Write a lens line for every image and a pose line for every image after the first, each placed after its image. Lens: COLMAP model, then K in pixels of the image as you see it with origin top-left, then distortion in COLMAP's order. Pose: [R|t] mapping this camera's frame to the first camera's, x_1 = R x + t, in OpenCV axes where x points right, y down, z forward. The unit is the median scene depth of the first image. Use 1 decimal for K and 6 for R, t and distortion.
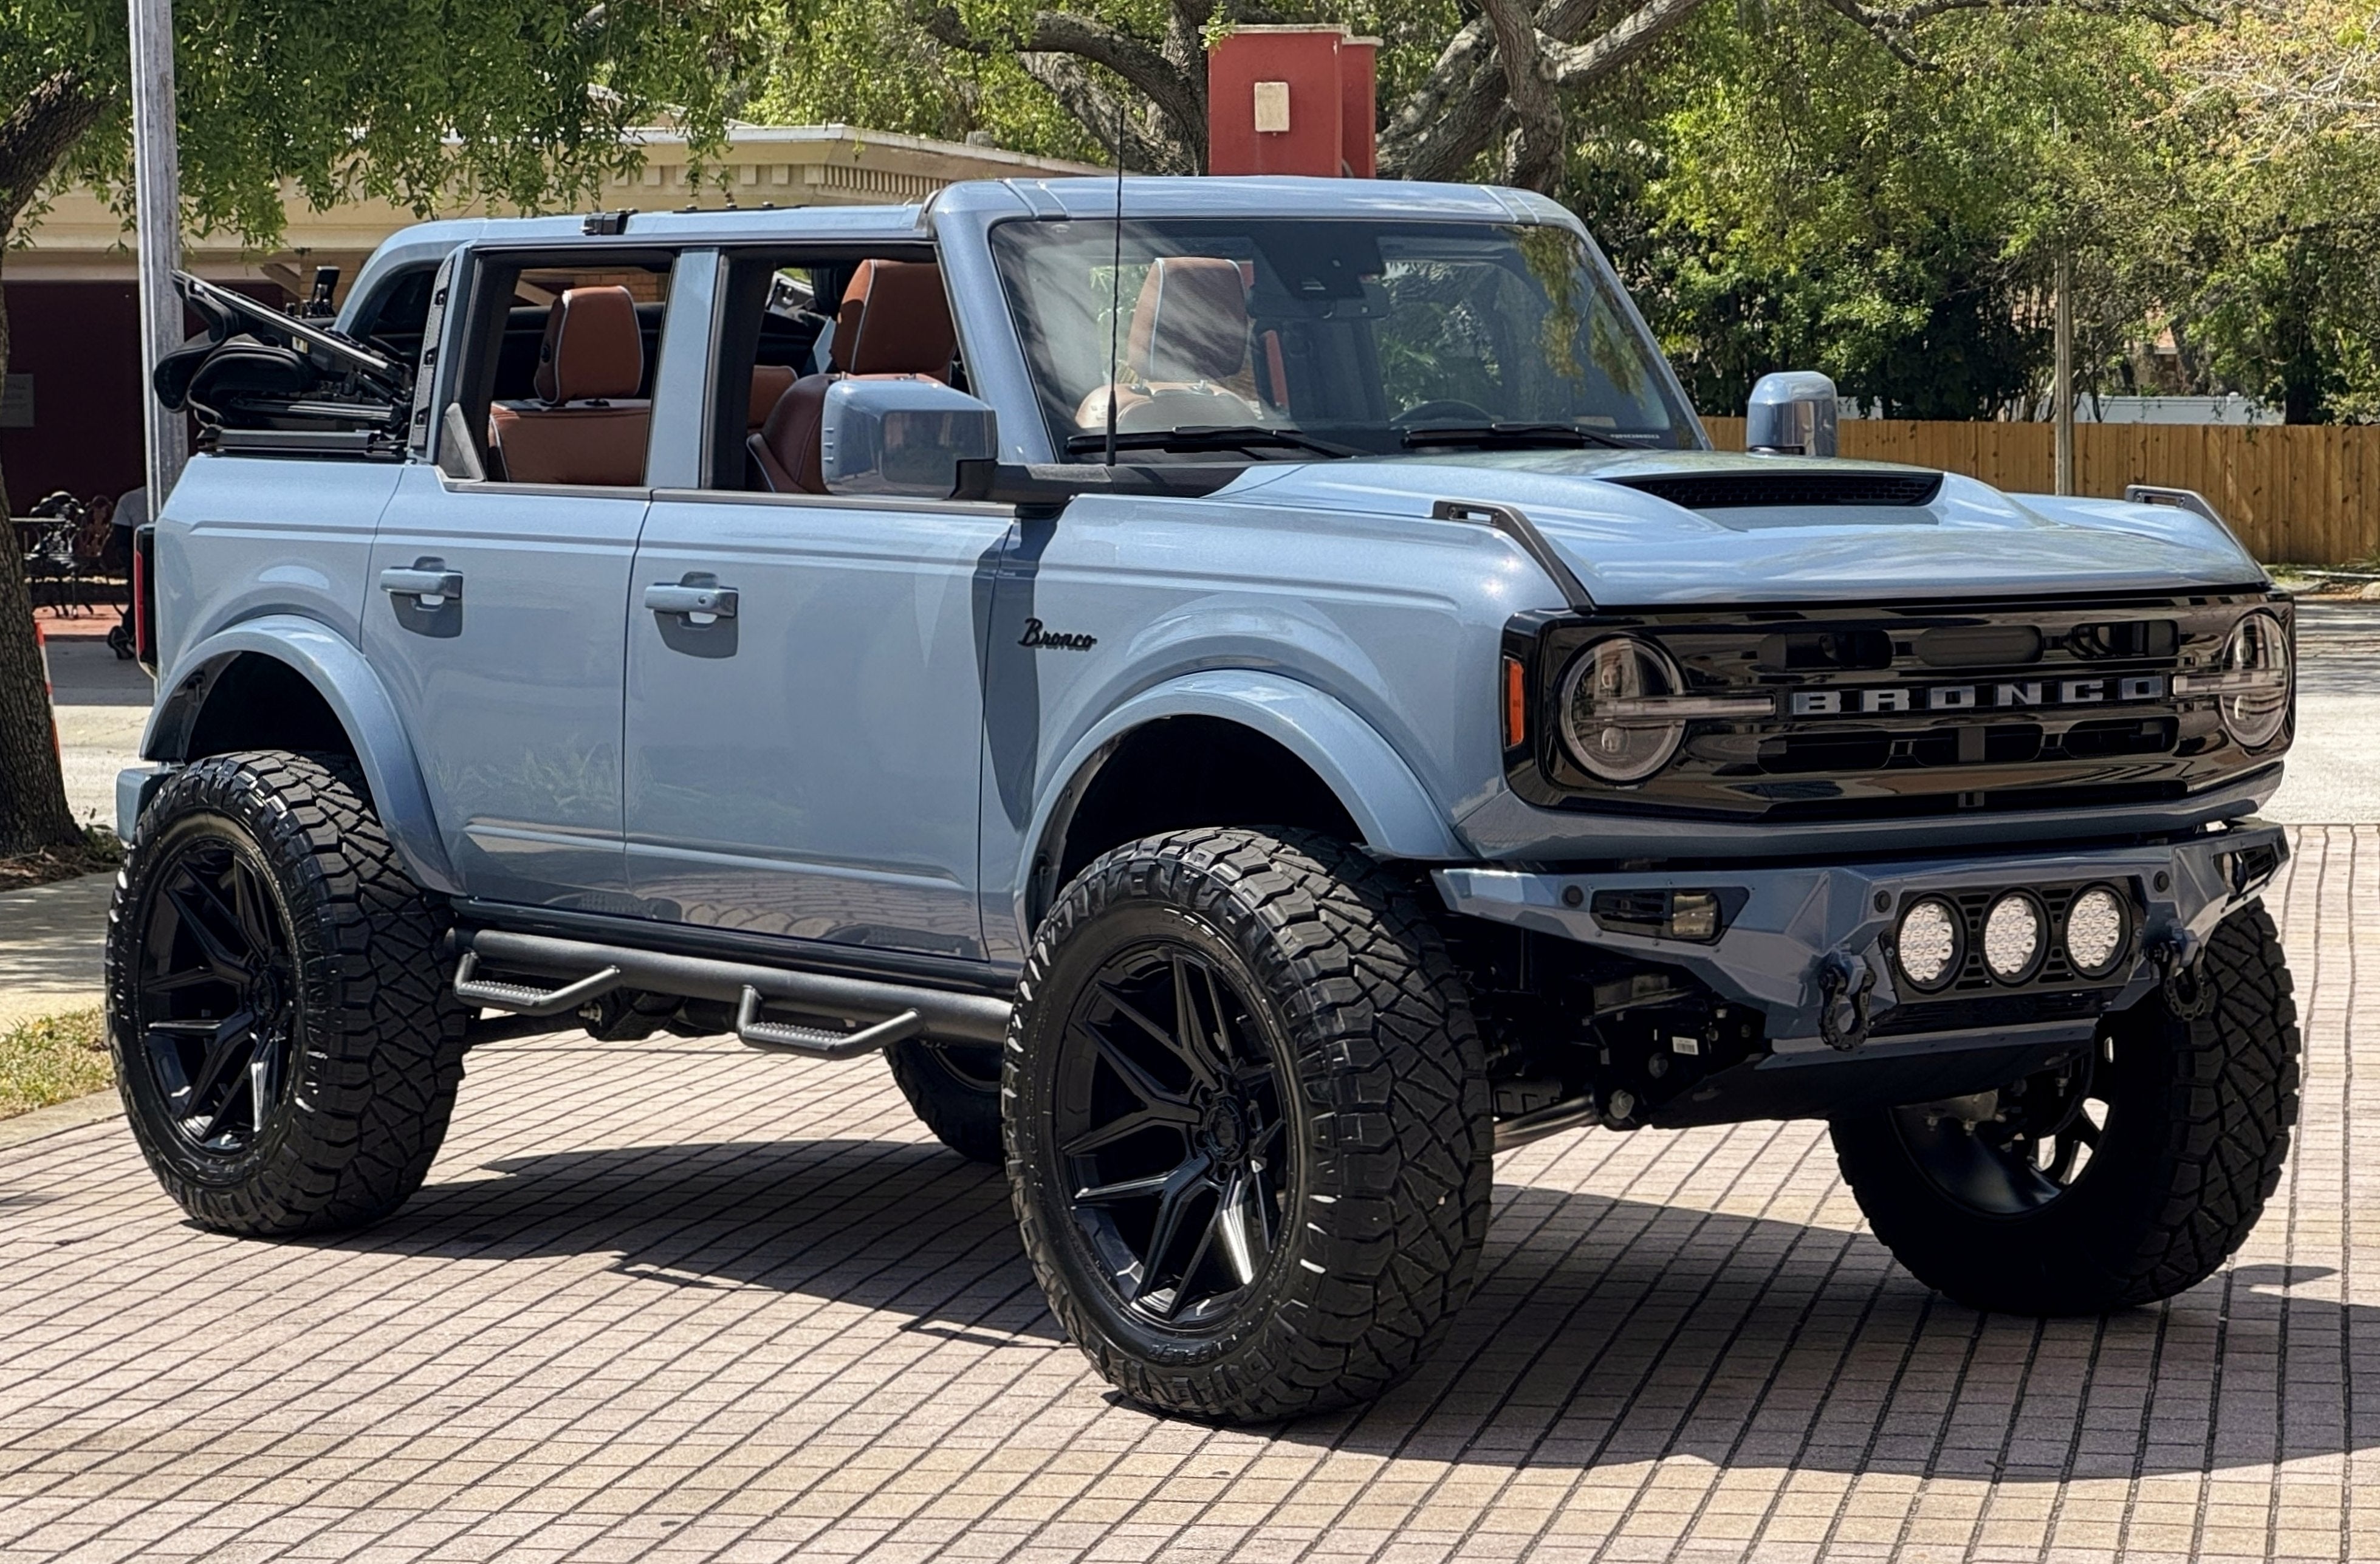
lens RADIAL K [[6399.7, 0, 1134.6], [0, 6399.7, 820.1], [0, 0, 1]] dist [0.093697, 0.000000]
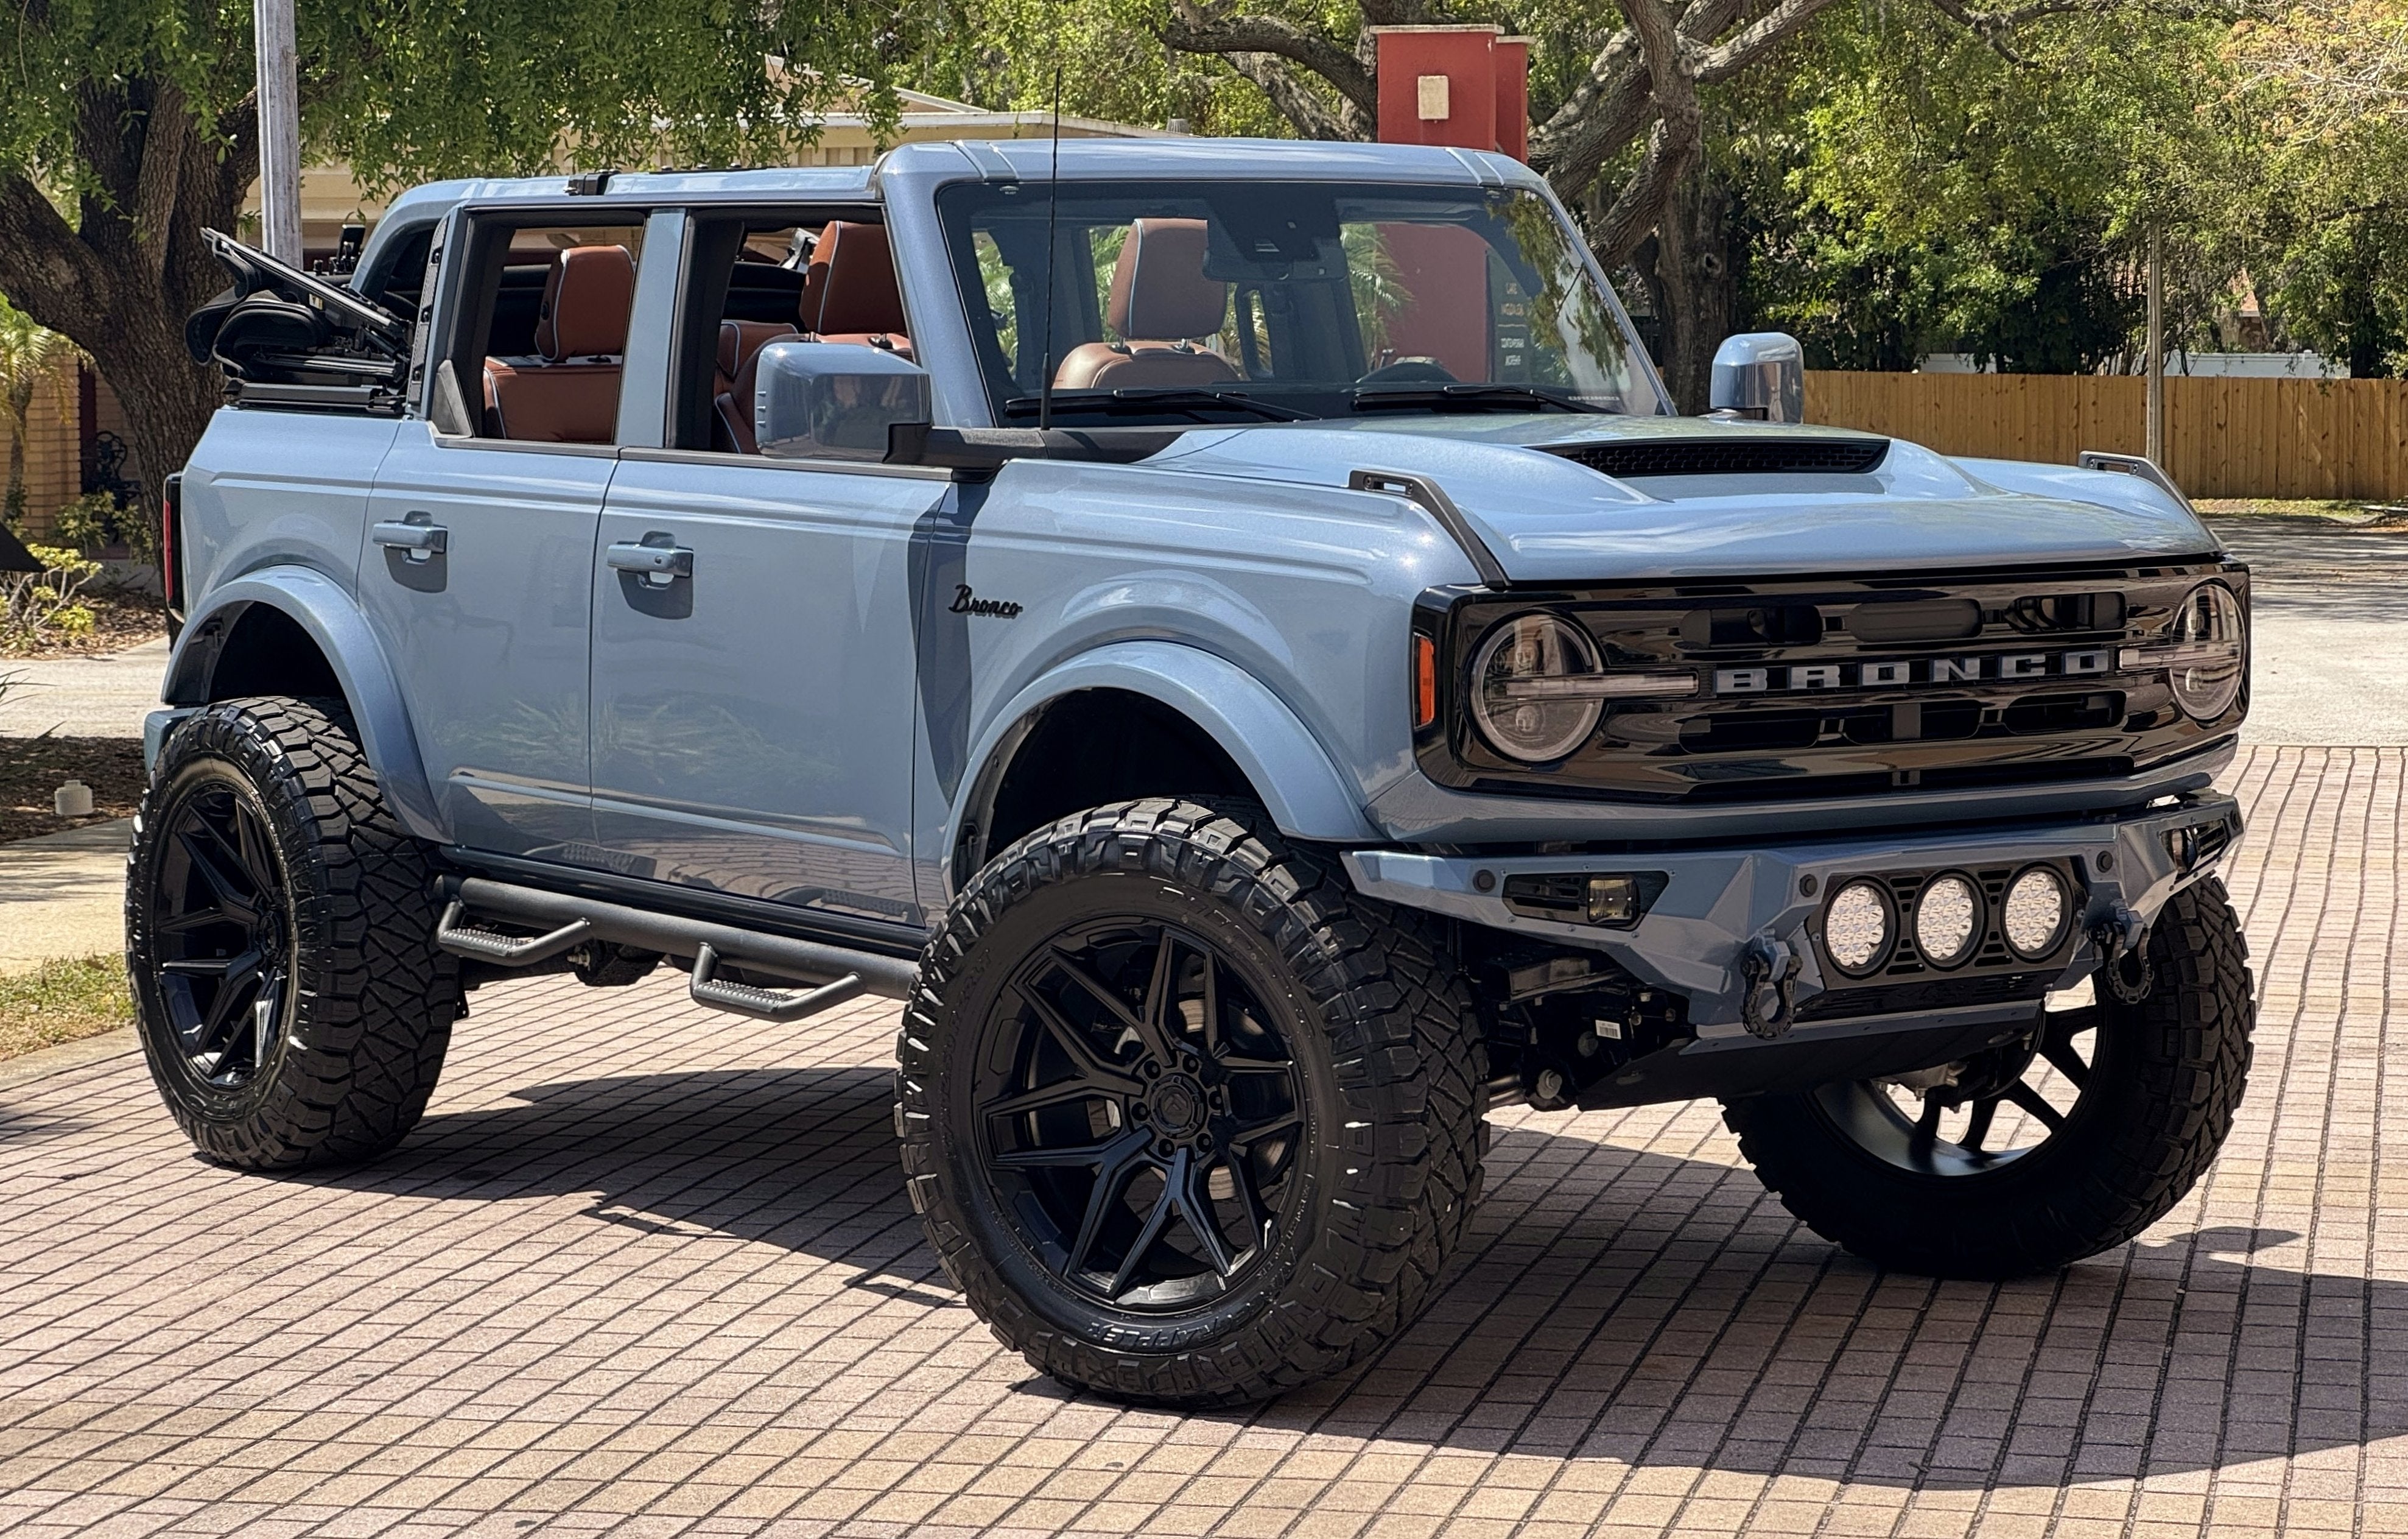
lens RADIAL K [[5335.6, 0, 1240.2], [0, 5335.6, 769.0], [0, 0, 1]] dist [0.272788, 0.000000]
pose [[0.999722, 0.005665, -0.022873, 0.045836], [-0.005374, 0.999904, 0.012796, -0.013744], [0.022944, -0.012669, 0.999656, 0.175683]]
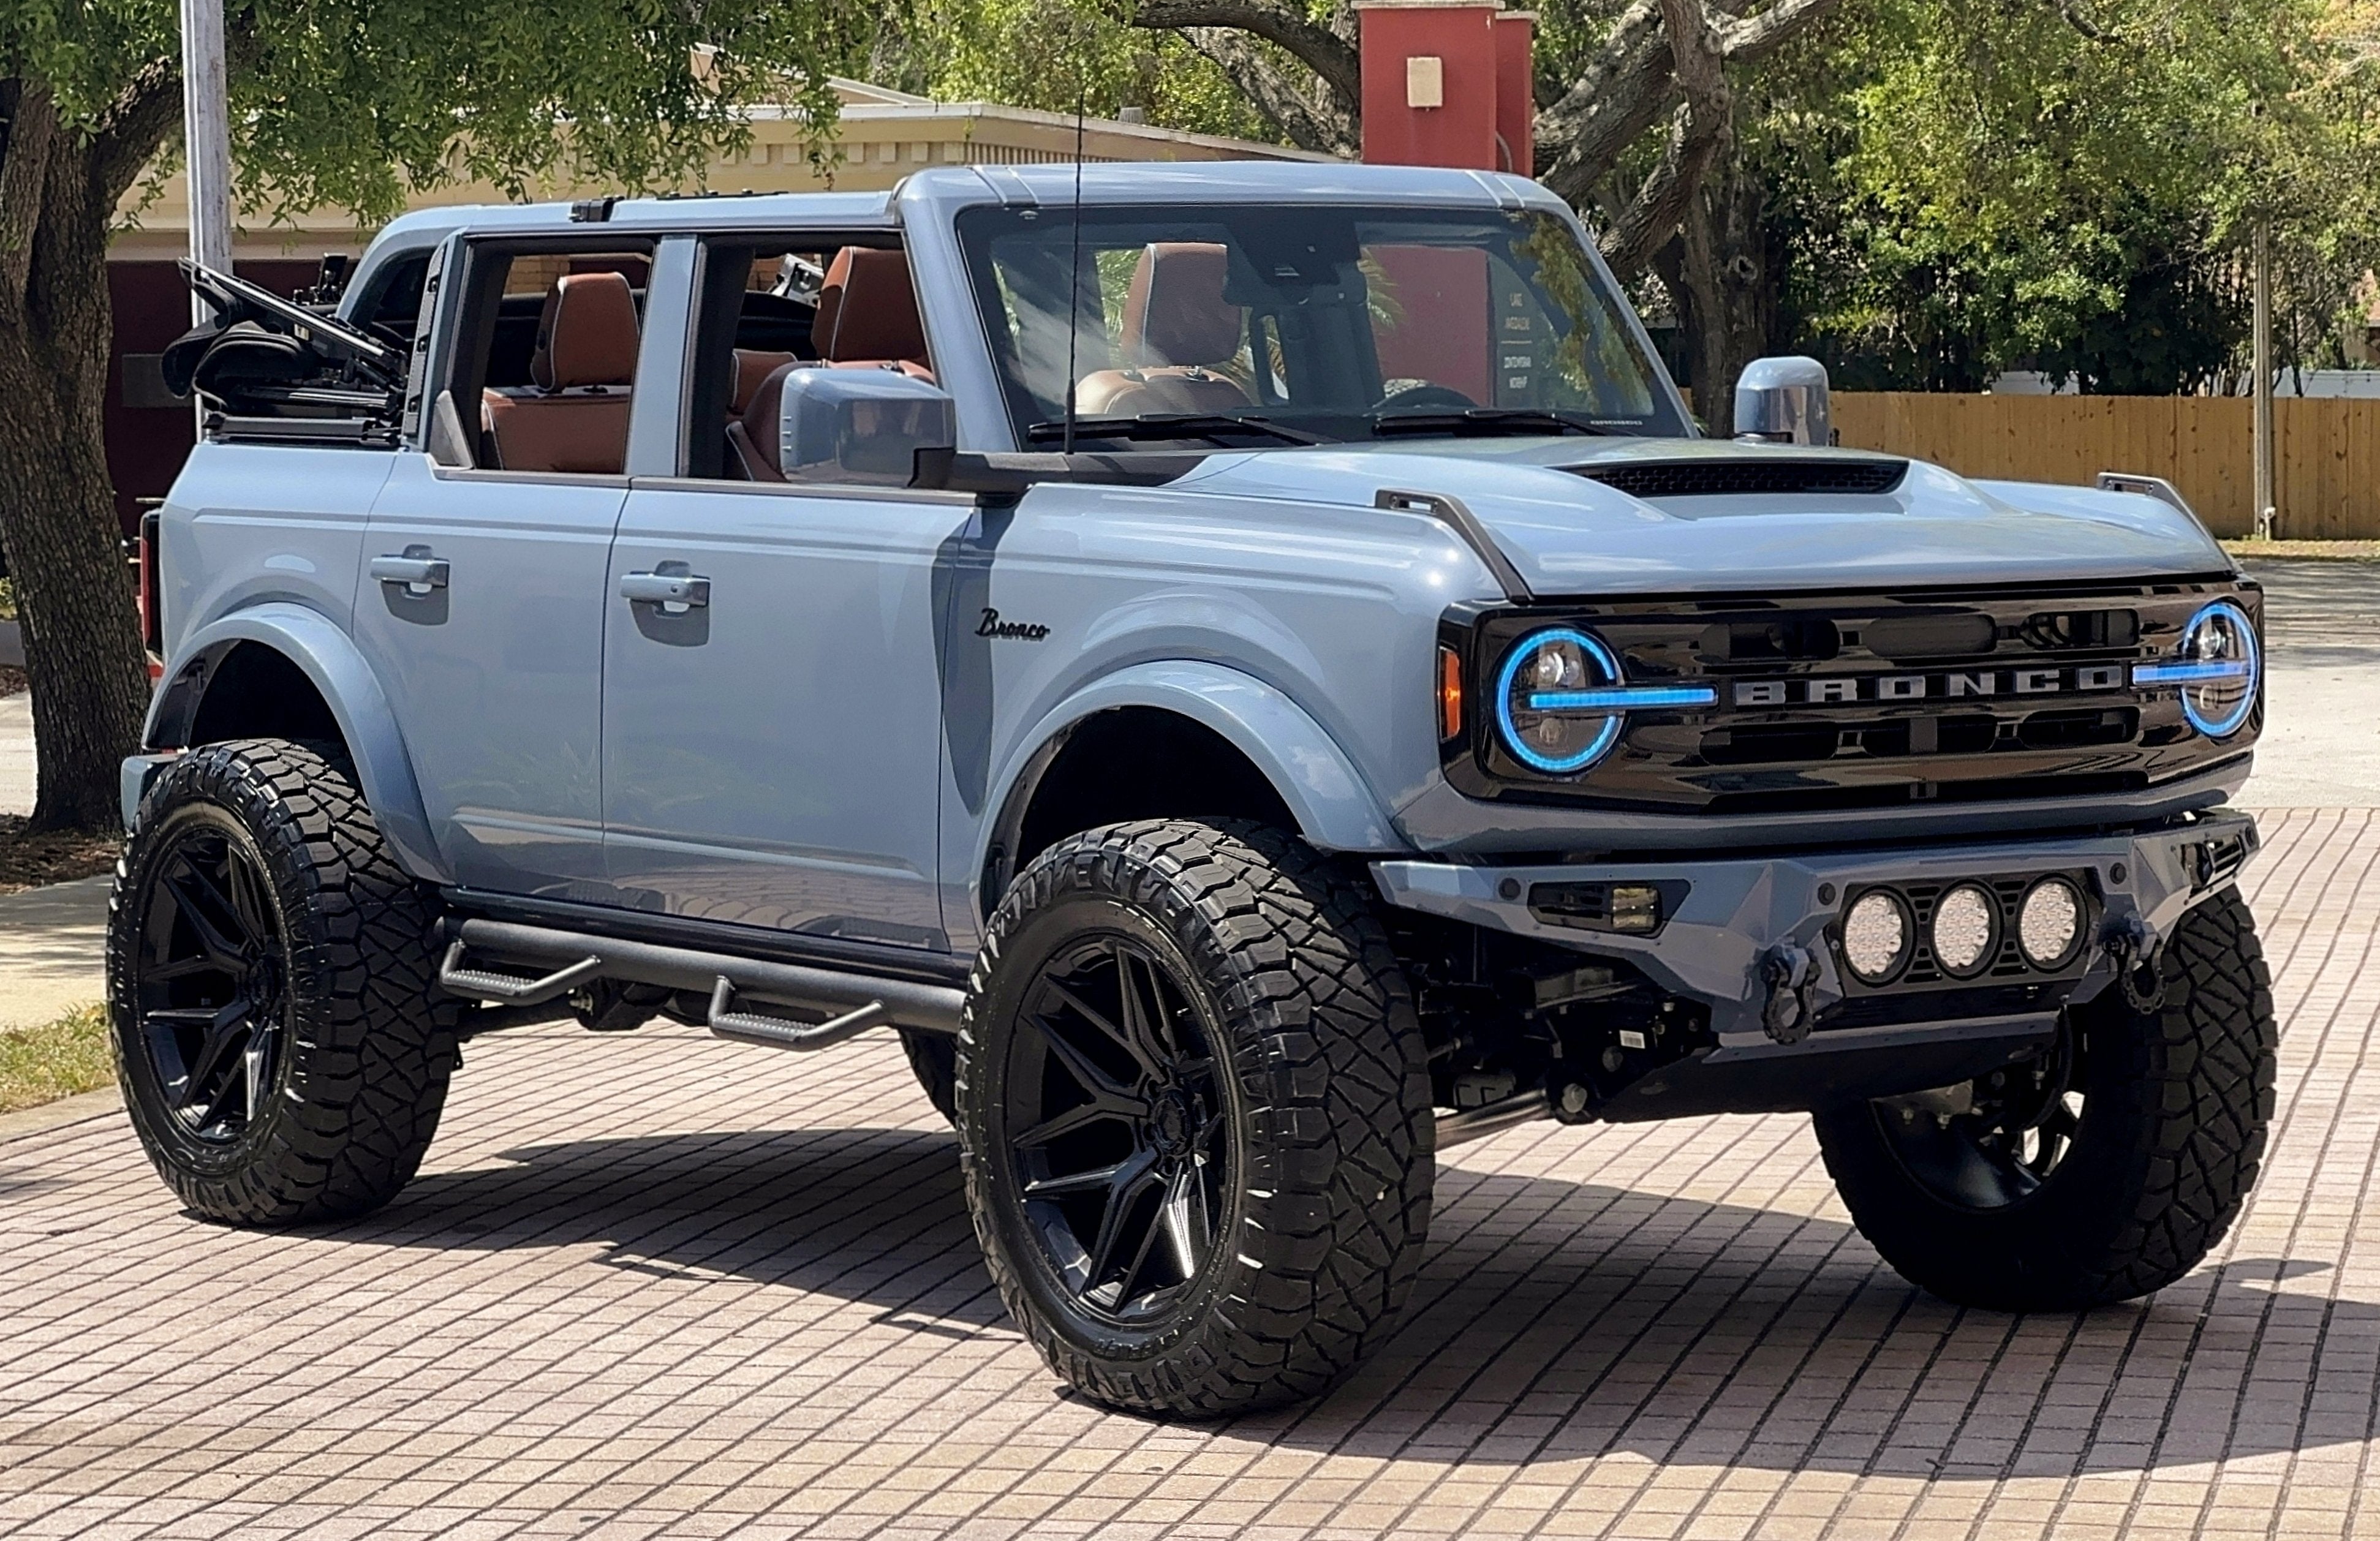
lens RADIAL K [[6449.1, 0, 1188.4], [0, 6449.1, 783.6], [0, 0, 1]] dist [0.094229, 0.000000]
pose [[0.999712, -0.000010, -0.024015, 0.039060], [-0.000044, 0.999997, -0.002251, -0.001941], [0.024015, 0.002252, 0.999709, -0.001161]]
